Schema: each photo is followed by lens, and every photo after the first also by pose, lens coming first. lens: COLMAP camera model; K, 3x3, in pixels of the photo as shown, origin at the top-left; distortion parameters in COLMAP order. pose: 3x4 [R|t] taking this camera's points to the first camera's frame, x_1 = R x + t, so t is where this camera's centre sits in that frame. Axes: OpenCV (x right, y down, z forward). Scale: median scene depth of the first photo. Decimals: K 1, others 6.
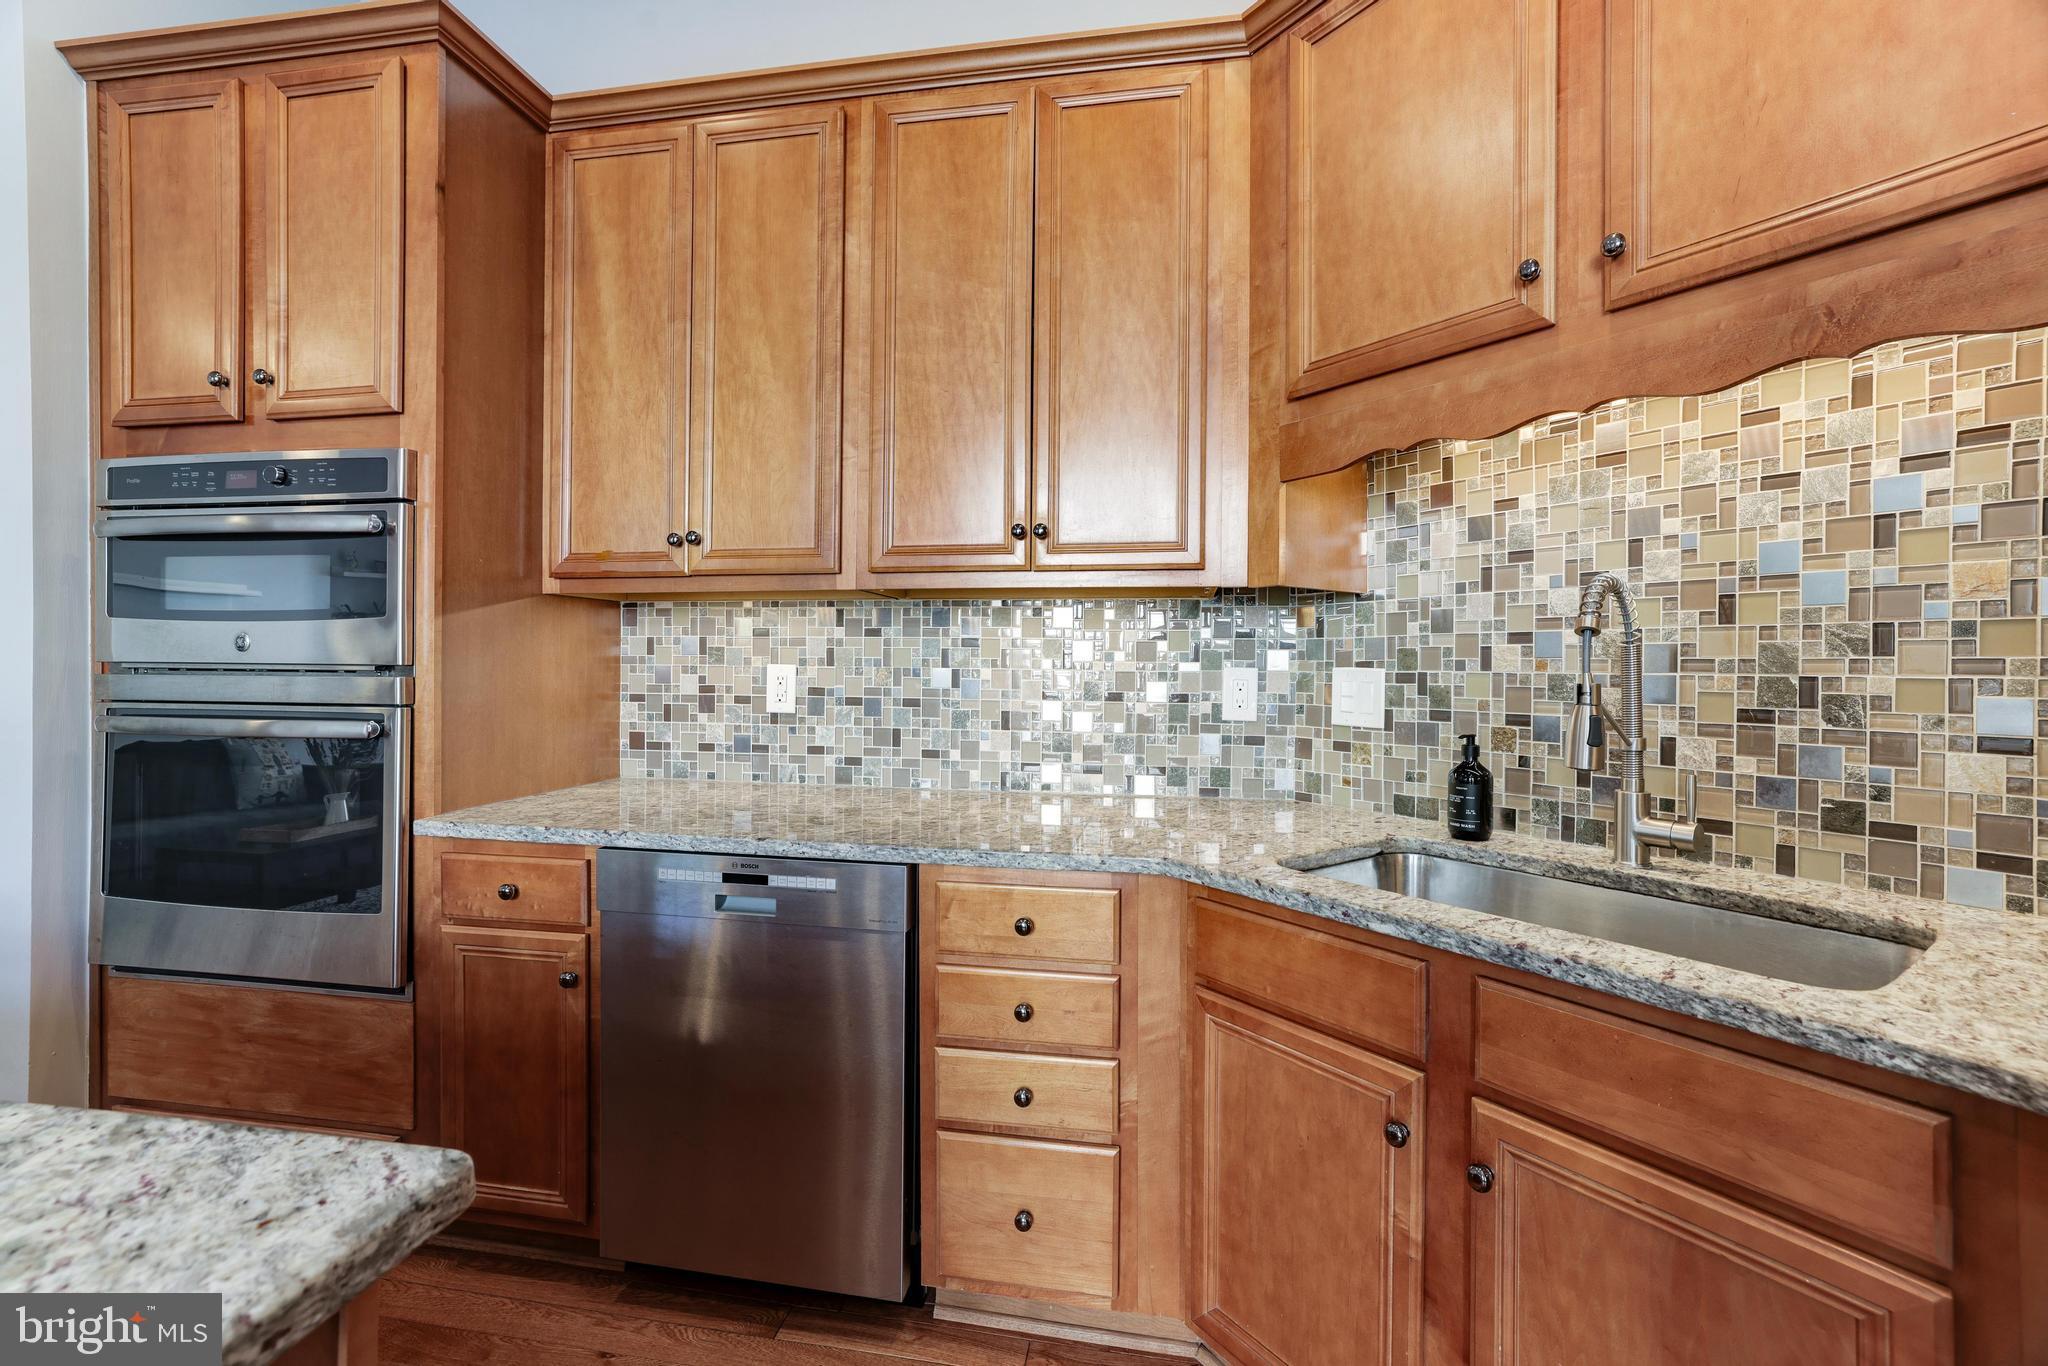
lens RADIAL K [[888.2, 0, 1023.3], [0, 888.2, 666.7], [0, 0, 1]] dist [-0.032321, 0.014298]
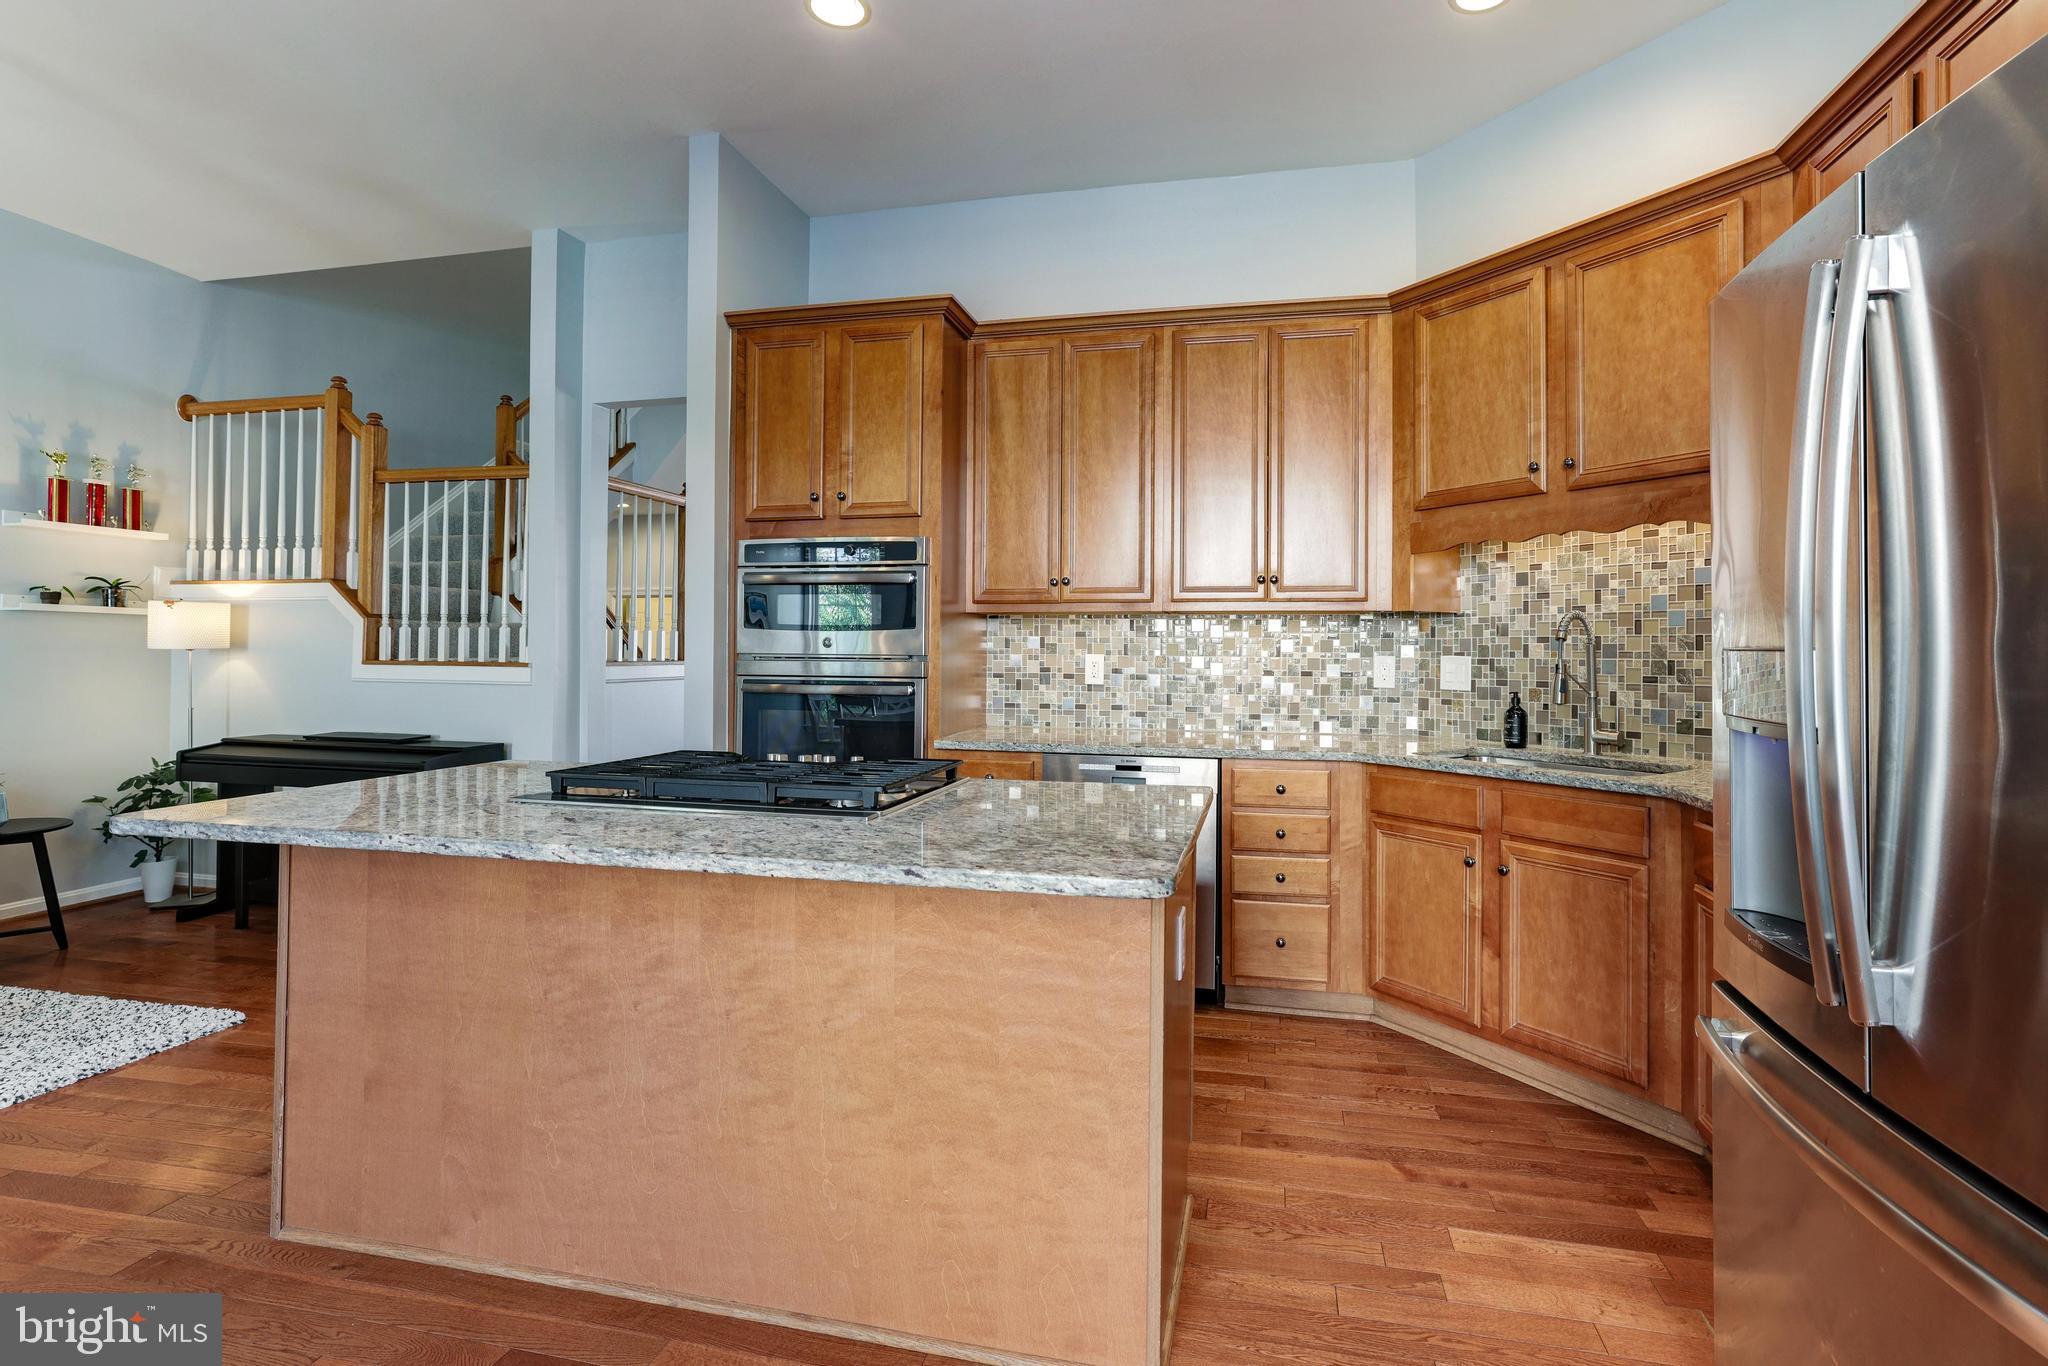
lens RADIAL K [[972.5, 0, 1065.0], [0, 972.5, 641.1], [0, 0, 1]] dist [-0.028893, 0.010122]
pose [[0.999229, -0.001939, -0.039206, -0.330606], [0.001418, 0.999910, -0.013313, -0.004281], [0.039229, 0.013247, 0.999142, -0.982589]]
